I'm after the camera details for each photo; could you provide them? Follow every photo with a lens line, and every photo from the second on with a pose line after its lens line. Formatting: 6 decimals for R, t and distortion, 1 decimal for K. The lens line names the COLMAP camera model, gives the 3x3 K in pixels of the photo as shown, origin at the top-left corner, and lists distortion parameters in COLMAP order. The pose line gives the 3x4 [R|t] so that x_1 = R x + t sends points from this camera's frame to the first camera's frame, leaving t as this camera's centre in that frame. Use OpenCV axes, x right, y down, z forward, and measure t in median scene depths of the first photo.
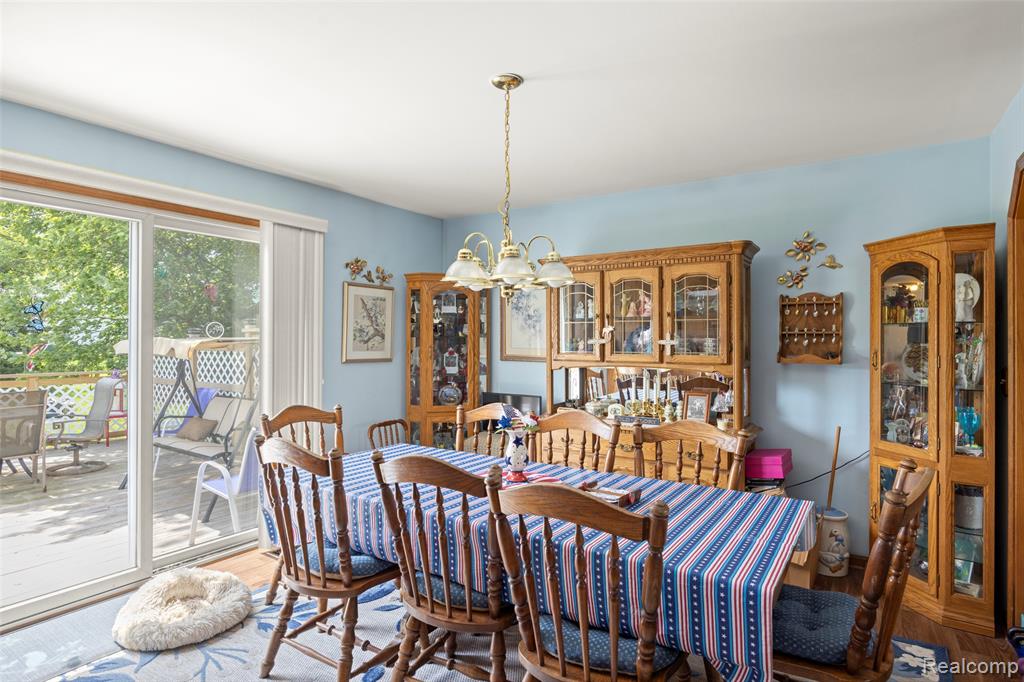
lens RADIAL K [[549.8, 0, 512.7], [0, 549.8, 340.0], [0, 0, 1]] dist [-0.003496, -0.001660]
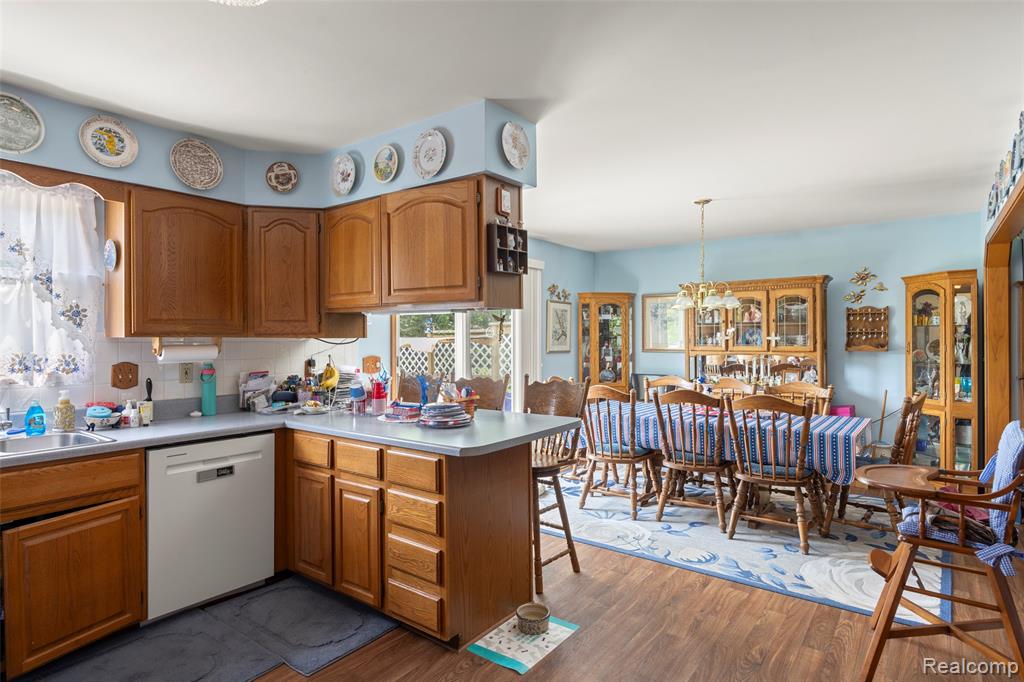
lens RADIAL K [[549.8, 0, 511.1], [0, 549.8, 340.5], [0, 0, 1]] dist [-0.003496, -0.001660]
pose [[0.997614, -0.005693, -0.068807, -0.360556], [0.005882, 0.999979, 0.002539, 0.002413], [0.068791, -0.002938, 0.997627, -0.627836]]
